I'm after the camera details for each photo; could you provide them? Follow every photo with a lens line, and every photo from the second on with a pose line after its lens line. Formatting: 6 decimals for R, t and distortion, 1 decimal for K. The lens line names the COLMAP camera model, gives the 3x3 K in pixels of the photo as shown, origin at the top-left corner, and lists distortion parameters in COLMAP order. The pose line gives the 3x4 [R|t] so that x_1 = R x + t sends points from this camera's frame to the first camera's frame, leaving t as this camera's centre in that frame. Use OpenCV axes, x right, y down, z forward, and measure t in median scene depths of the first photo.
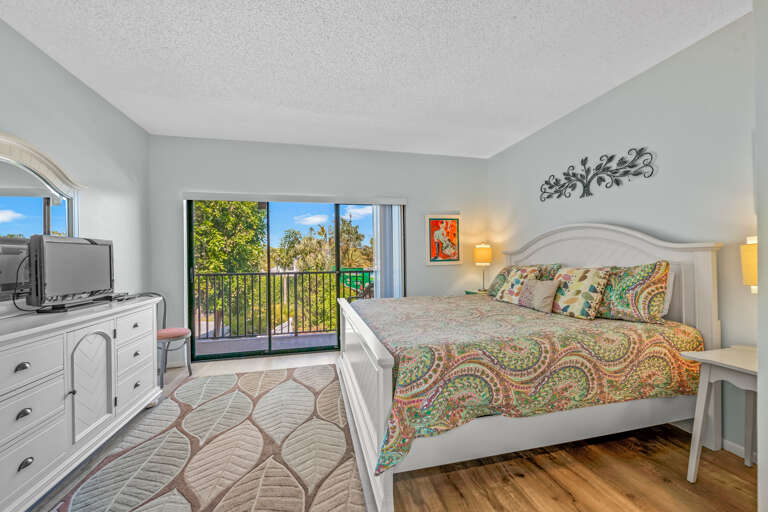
lens RADIAL K [[312.1, 0, 387.0], [0, 312.1, 257.6], [0, 0, 1]] dist [-0.007095, 0.000313]
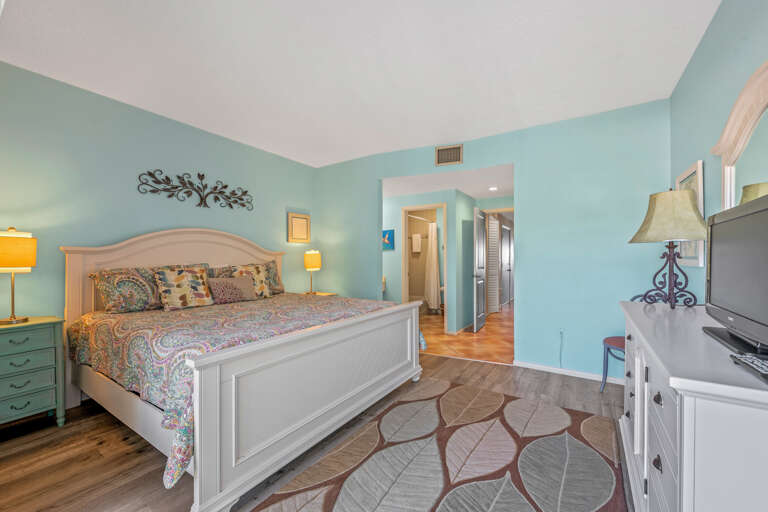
lens RADIAL K [[312.1, 0, 385.9], [0, 312.1, 259.4], [0, 0, 1]] dist [-0.007095, 0.000313]
pose [[-0.690929, 0.004807, 0.722907, -0.756181], [0.001757, 0.999986, -0.004970, 0.013328], [-0.722921, -0.002164, -0.690928, 1.408028]]
